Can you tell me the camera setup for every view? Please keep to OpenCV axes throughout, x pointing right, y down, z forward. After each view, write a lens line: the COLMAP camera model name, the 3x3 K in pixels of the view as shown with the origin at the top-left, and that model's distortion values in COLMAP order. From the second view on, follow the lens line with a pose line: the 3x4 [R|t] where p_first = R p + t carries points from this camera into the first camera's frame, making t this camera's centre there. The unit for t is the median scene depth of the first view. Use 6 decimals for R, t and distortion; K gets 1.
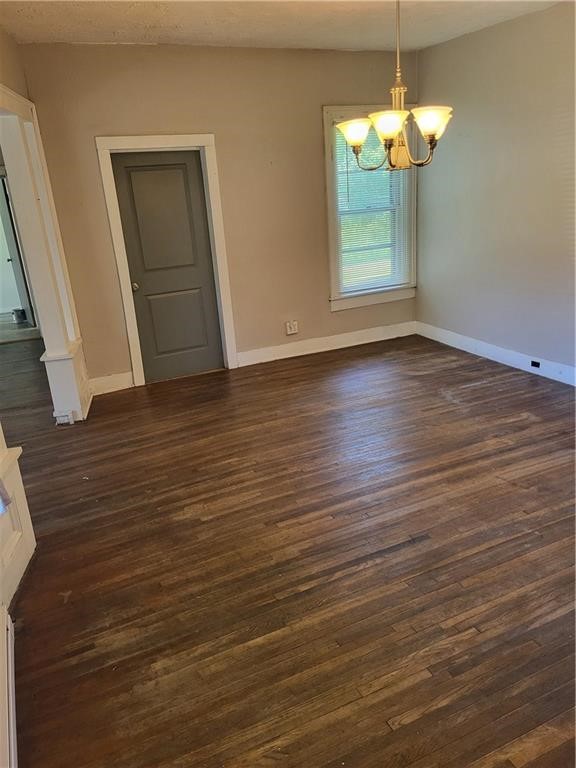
lens RADIAL K [[578.9, 0, 288.0], [0, 578.9, 384.0], [0, 0, 1]] dist [0.019478, -0.001032]
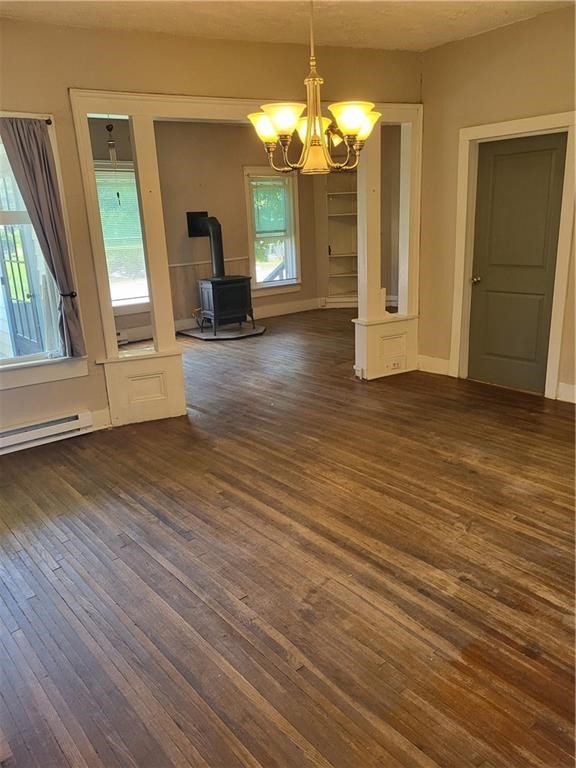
lens RADIAL K [[588.8, 0, 288.0], [0, 588.8, 384.0], [0, 0, 1]] dist [0.035126, 0.000760]
pose [[0.251694, 0.324054, -0.911942, 0.907178], [-0.285174, 0.925275, 0.250085, -0.237564], [0.924838, 0.197117, 0.325298, 0.606100]]
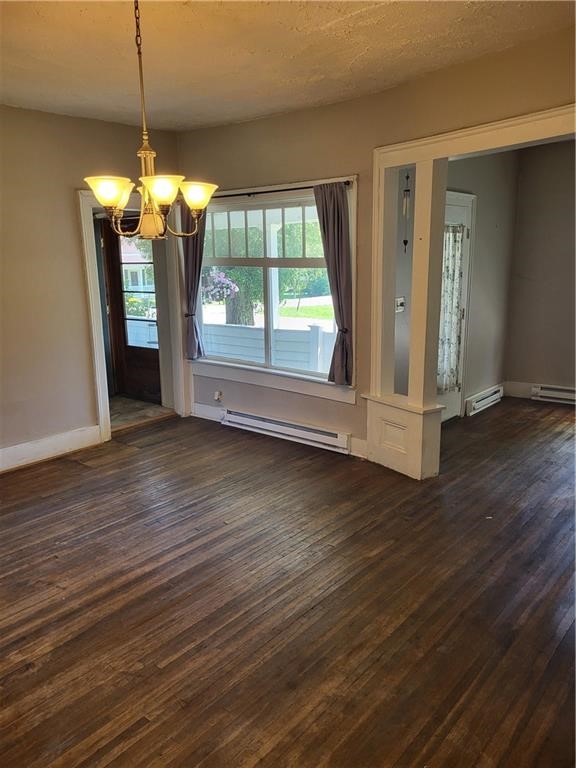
lens RADIAL K [[584.7, 0, 285.7], [0, 584.7, 391.2], [0, 0, 1]] dist [0.024603, -0.002001]
pose [[-0.906166, 0.173074, -0.385888, 0.325973], [-0.055853, 0.855465, 0.514840, -0.536862], [0.419219, 0.488083, -0.765526, 1.567918]]
